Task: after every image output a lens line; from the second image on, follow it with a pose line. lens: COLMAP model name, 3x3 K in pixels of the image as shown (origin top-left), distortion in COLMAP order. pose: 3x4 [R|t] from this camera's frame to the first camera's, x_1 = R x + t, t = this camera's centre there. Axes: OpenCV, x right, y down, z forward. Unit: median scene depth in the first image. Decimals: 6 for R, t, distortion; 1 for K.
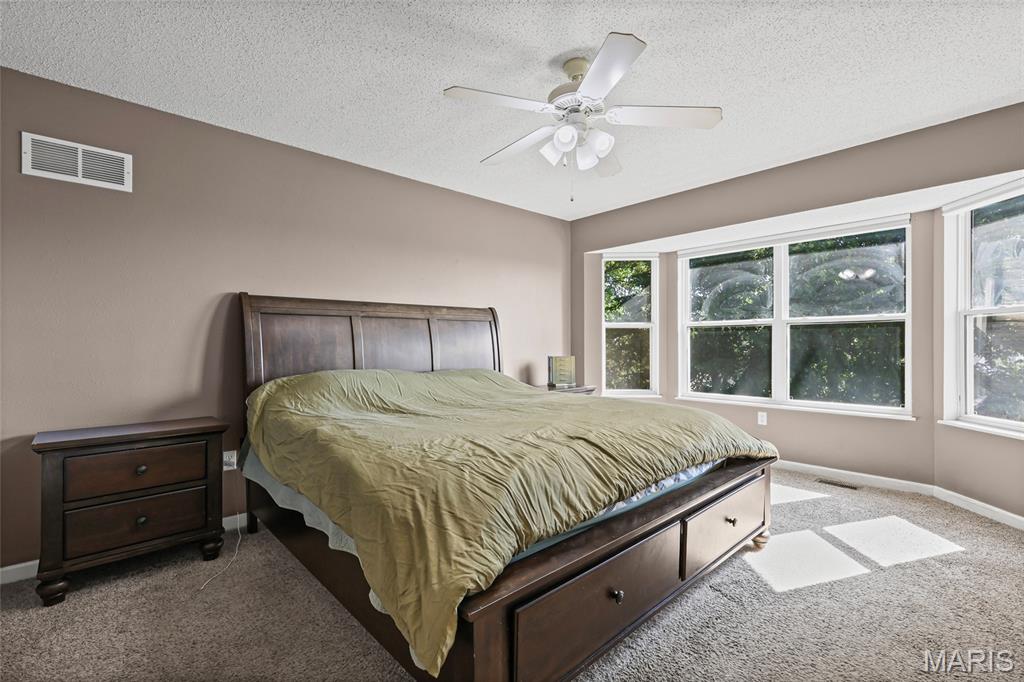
lens RADIAL K [[446.9, 0, 511.3], [0, 446.9, 343.3], [0, 0, 1]] dist [-0.001918, 0.001777]
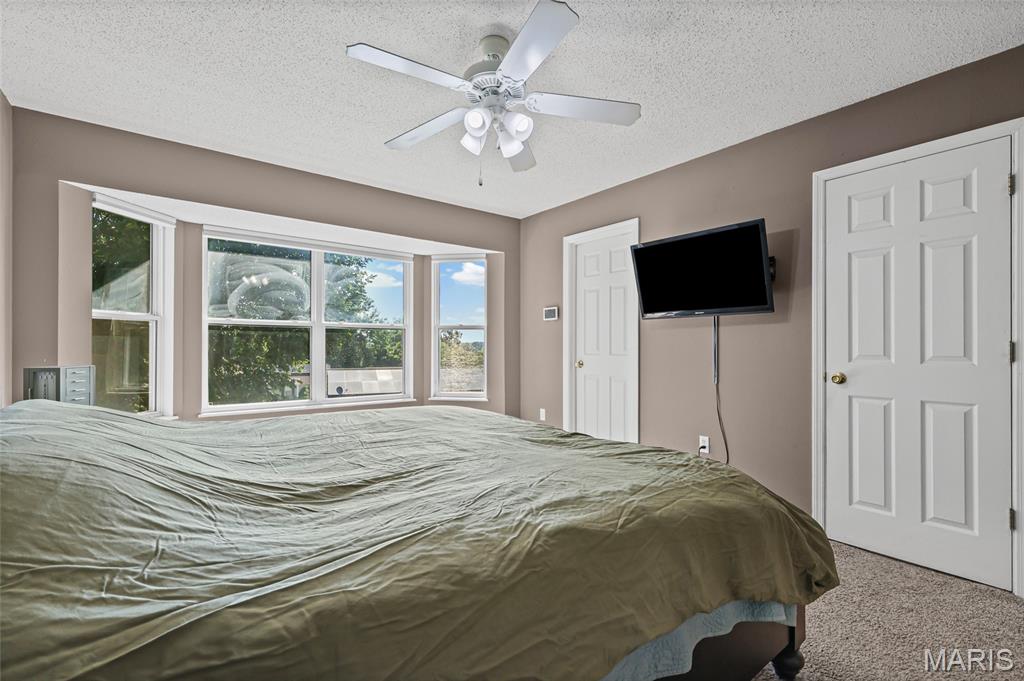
lens RADIAL K [[446.9, 0, 510.3], [0, 446.9, 346.7], [0, 0, 1]] dist [-0.001918, 0.001777]
pose [[0.098825, 0.004631, 0.995094, -0.369890], [-0.008636, 0.999955, -0.003796, 0.002838], [-0.995067, -0.008219, 0.098861, 0.423962]]
